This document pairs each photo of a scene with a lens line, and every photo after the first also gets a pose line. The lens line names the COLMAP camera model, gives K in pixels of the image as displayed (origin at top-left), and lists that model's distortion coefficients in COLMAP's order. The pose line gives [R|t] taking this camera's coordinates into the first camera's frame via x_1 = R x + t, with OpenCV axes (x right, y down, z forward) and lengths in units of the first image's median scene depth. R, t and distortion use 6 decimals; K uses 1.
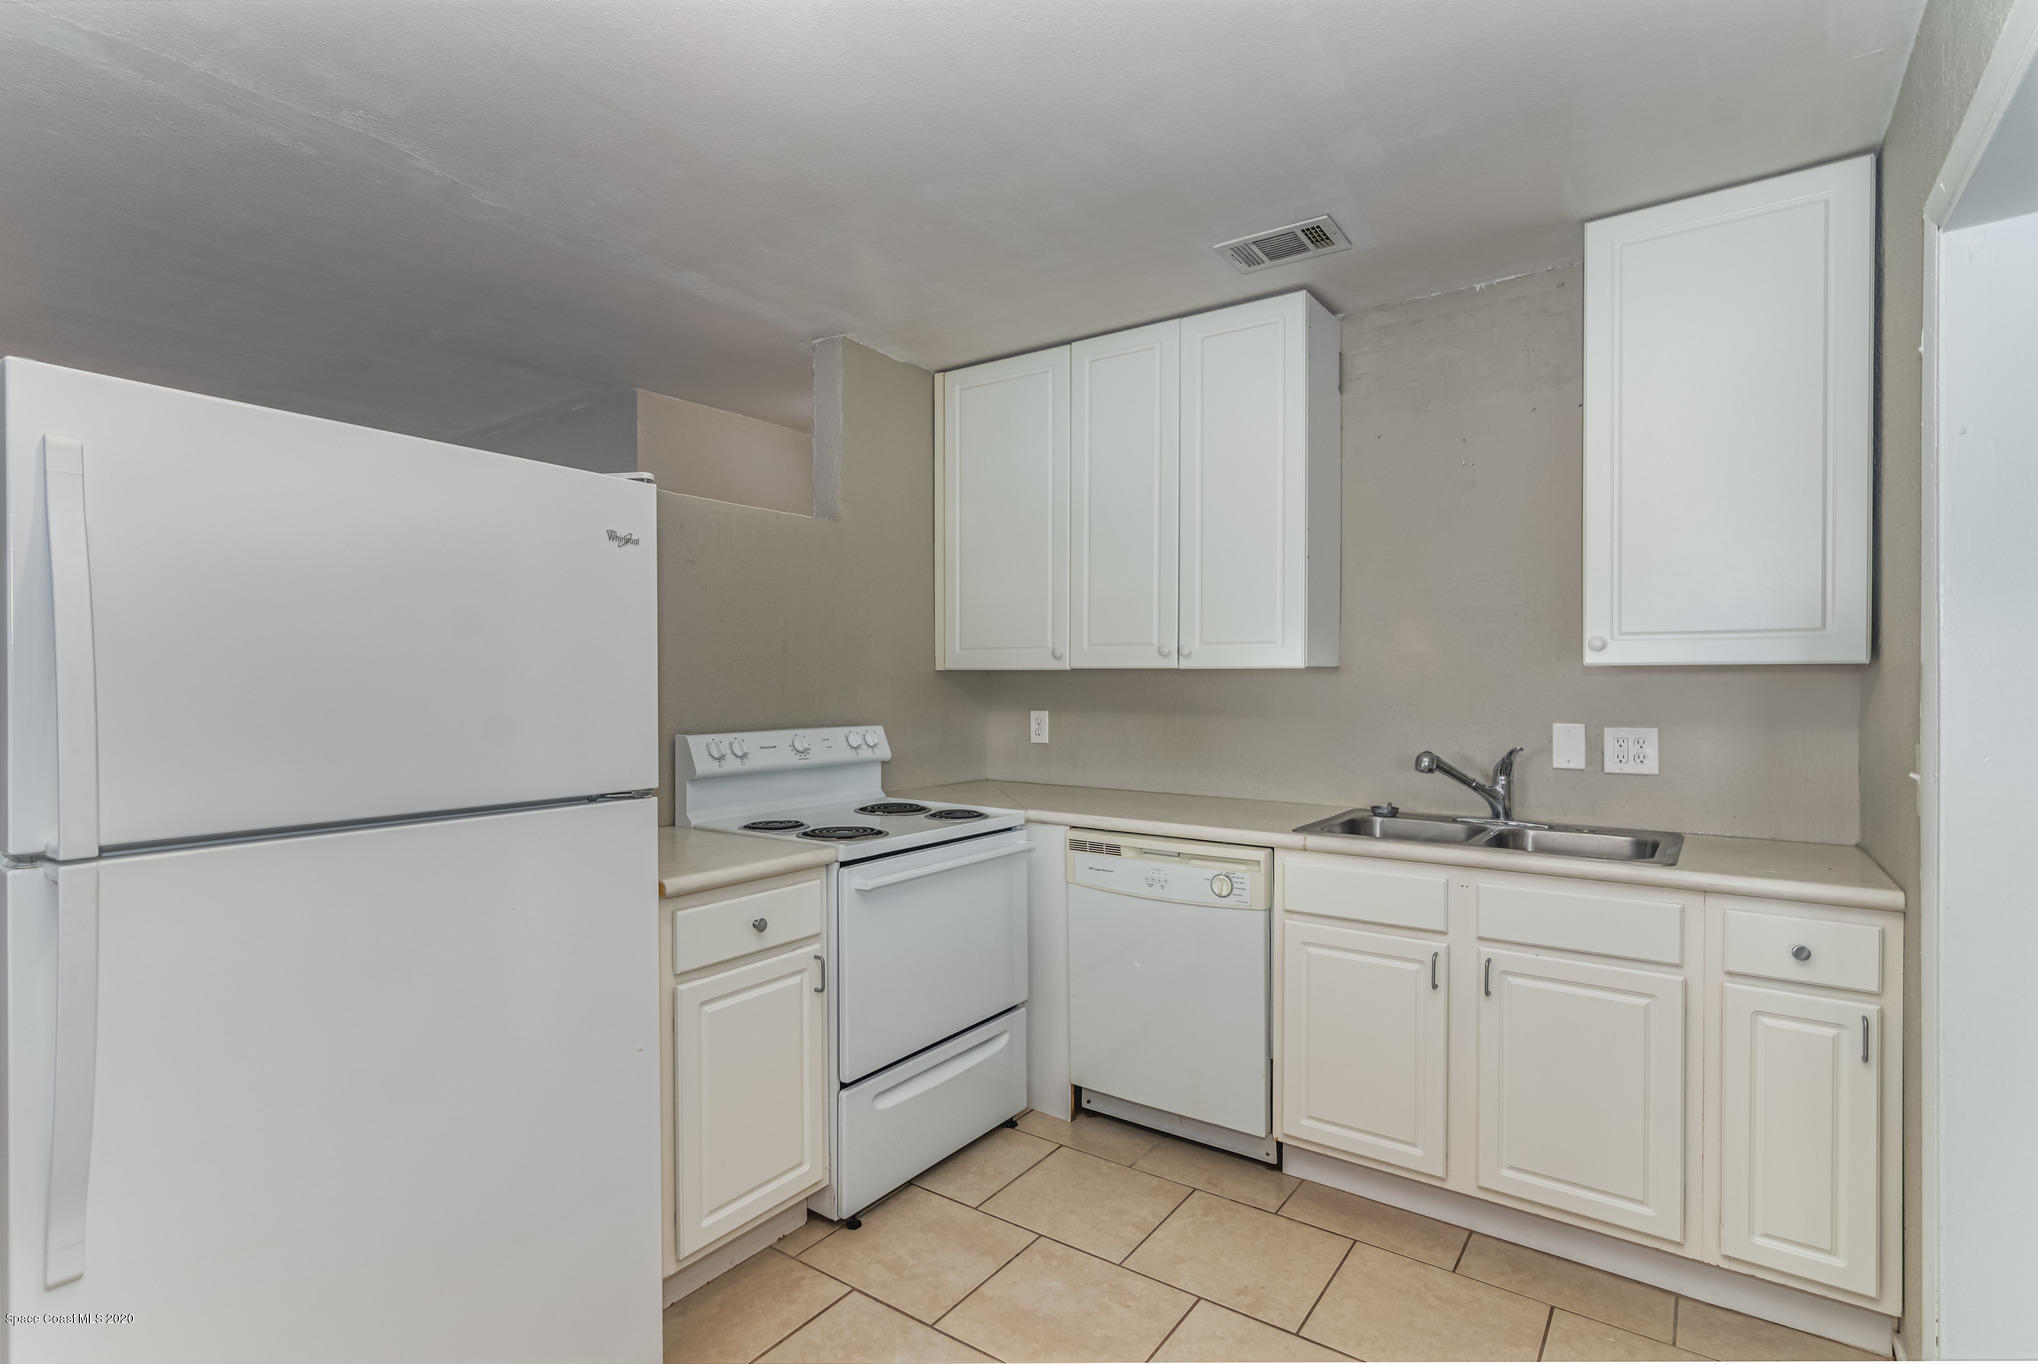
lens RADIAL K [[996.1, 0, 1019.0], [0, 996.1, 682.0], [0, 0, 1]] dist [0.001576, -0.000730]
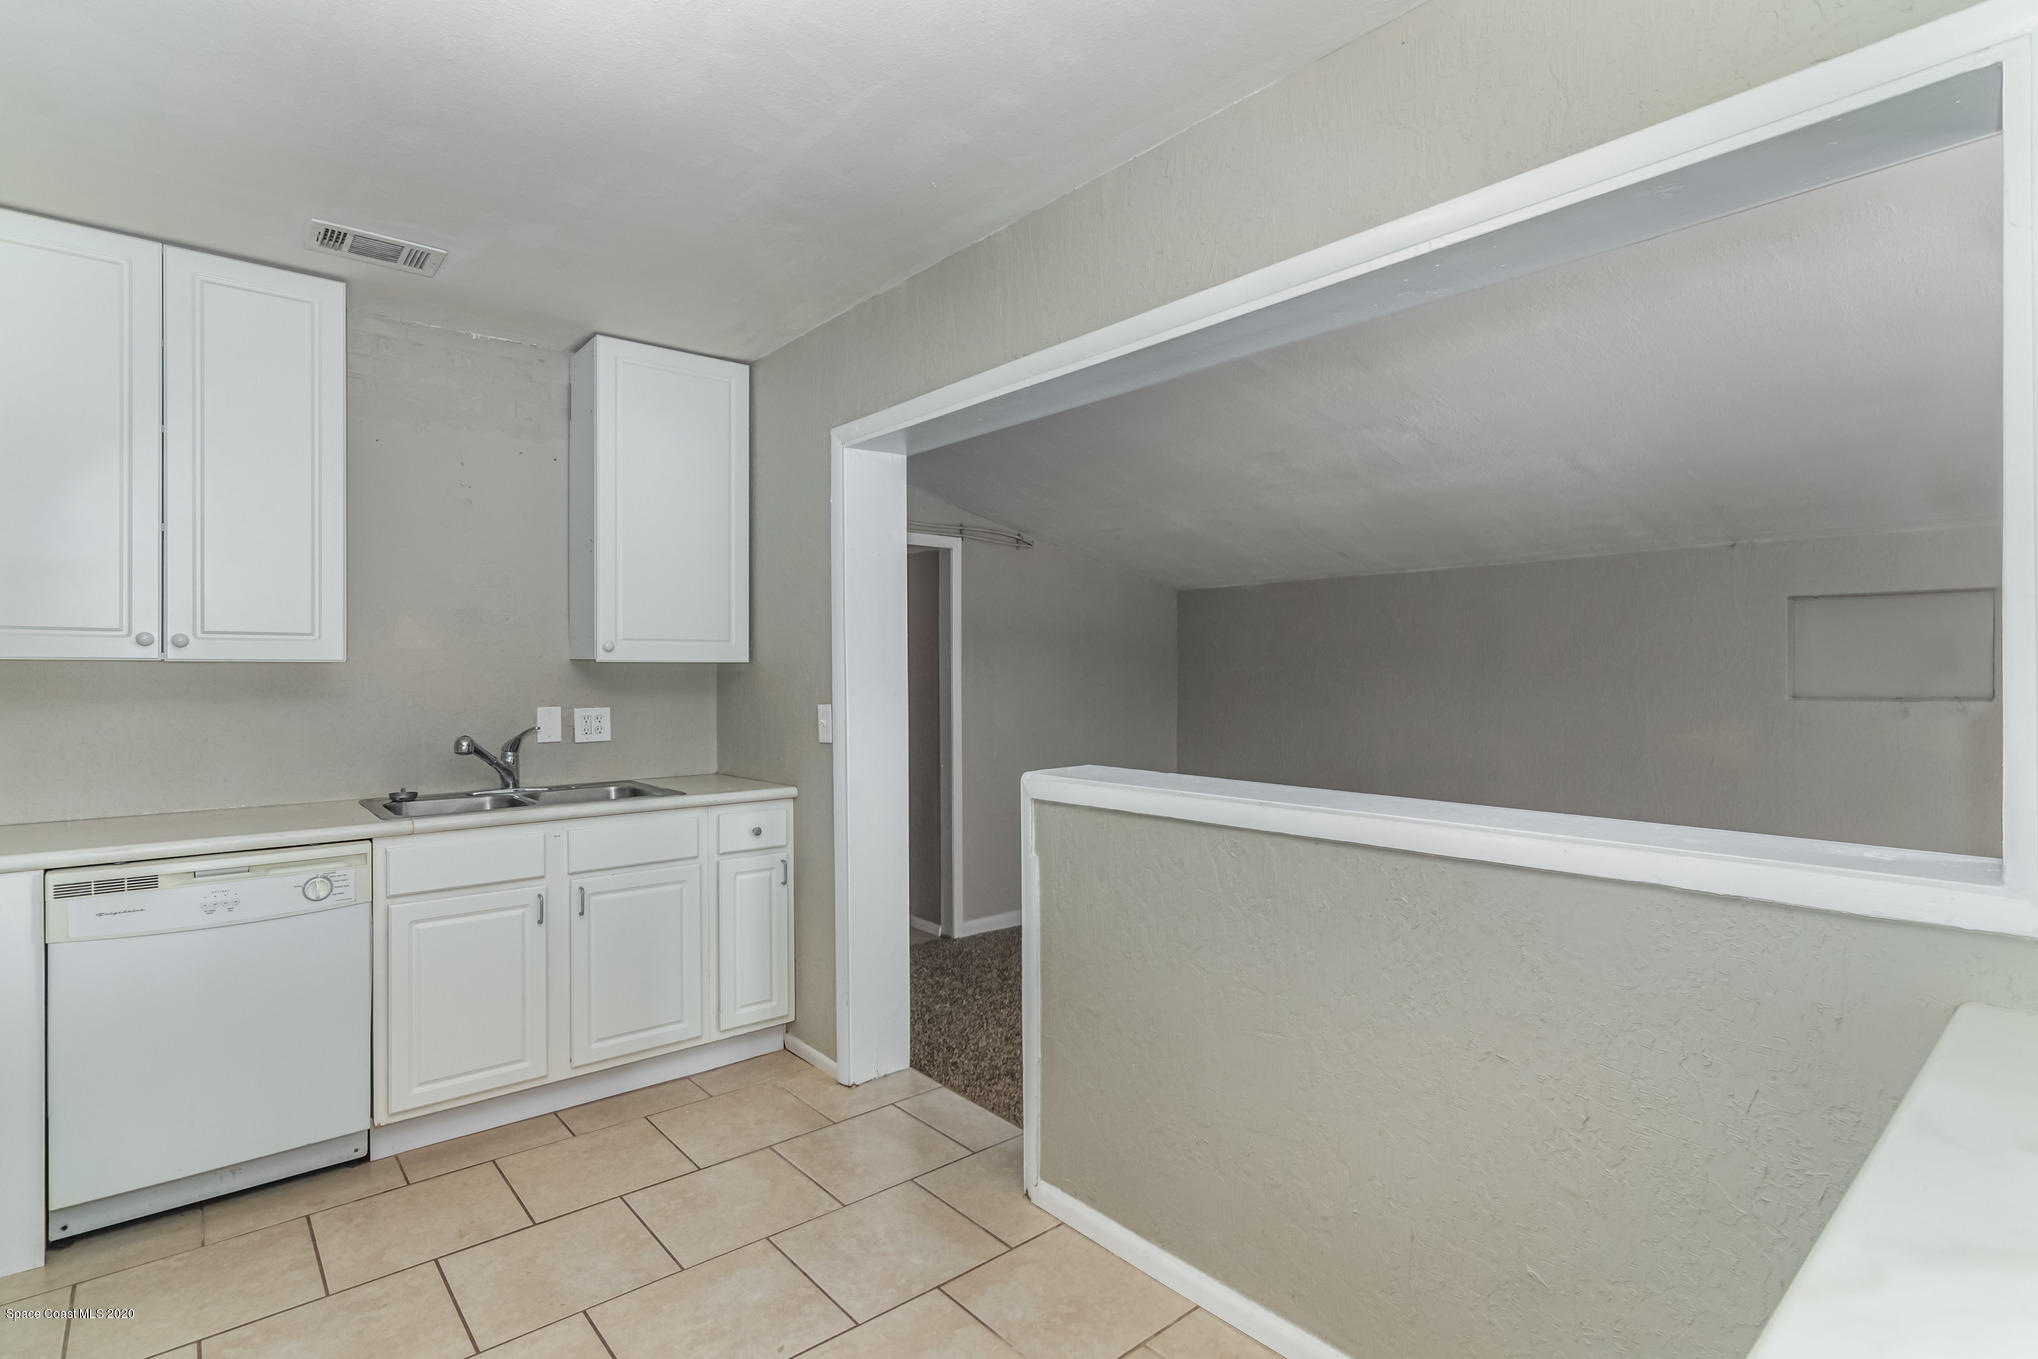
lens RADIAL K [[978.3, 0, 1019.0], [0, 978.3, 679.5], [0, 0, 1]] dist [-0.001705, 0.000644]
pose [[0.239599, -0.007560, 0.970843, -0.543108], [0.011642, 0.999920, 0.004913, 0.007561], [-0.970802, 0.010125, 0.239668, 0.122818]]
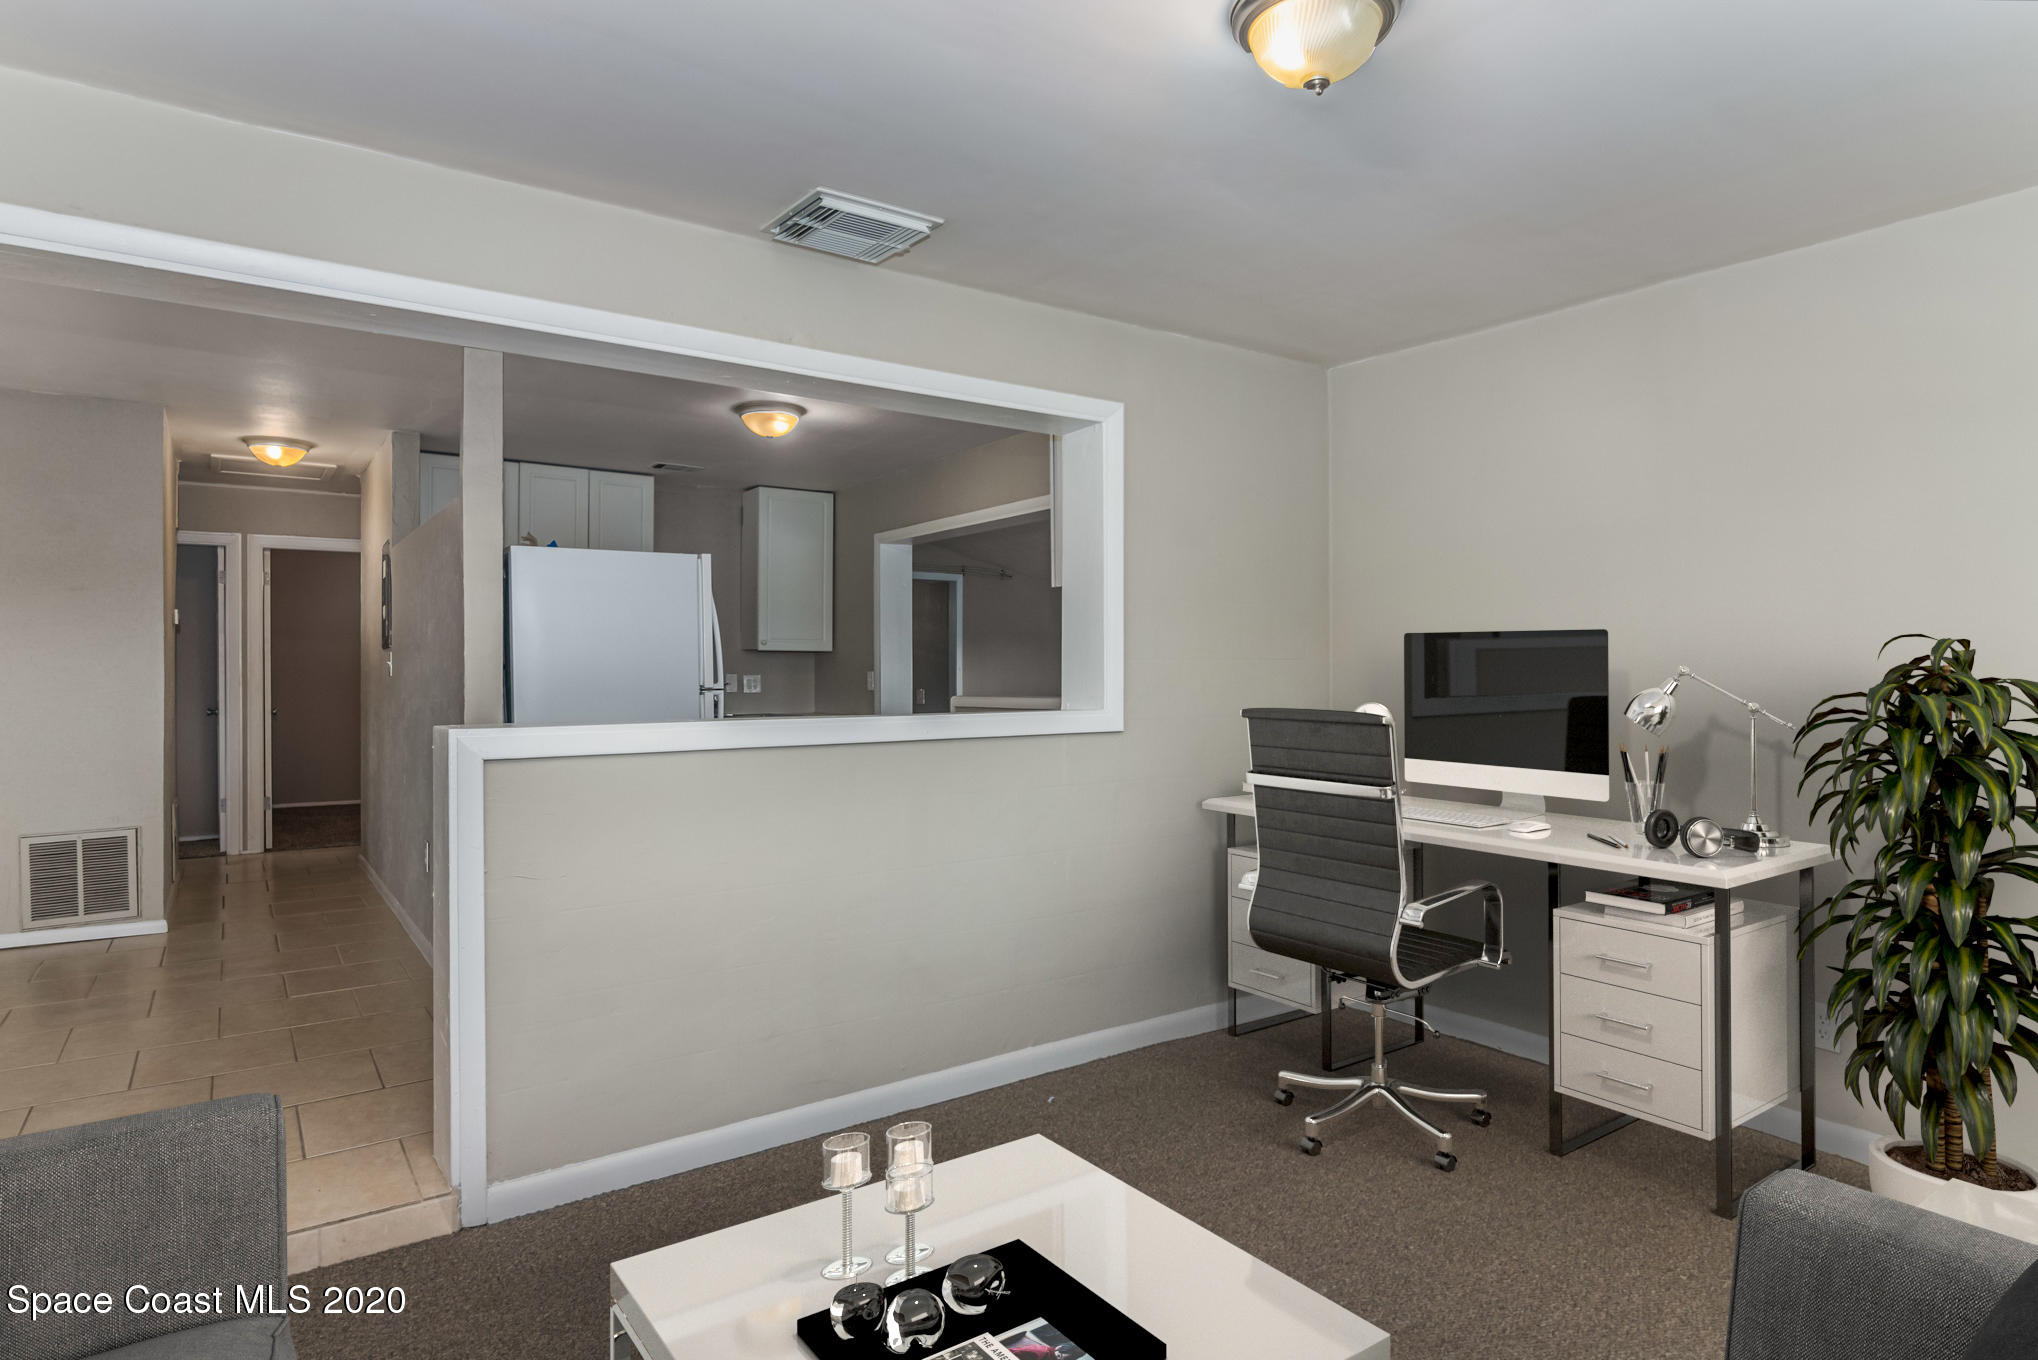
lens RADIAL K [[1113.1, 0, 1019.0], [0, 1113.1, 680.0], [0, 0, 1]] dist [0.000625, 0.000007]
pose [[0.324878, -0.003851, 0.945748, -1.900797], [0.010356, 0.999946, 0.000514, 0.064135], [-0.945699, 0.009627, 0.324901, -0.588818]]
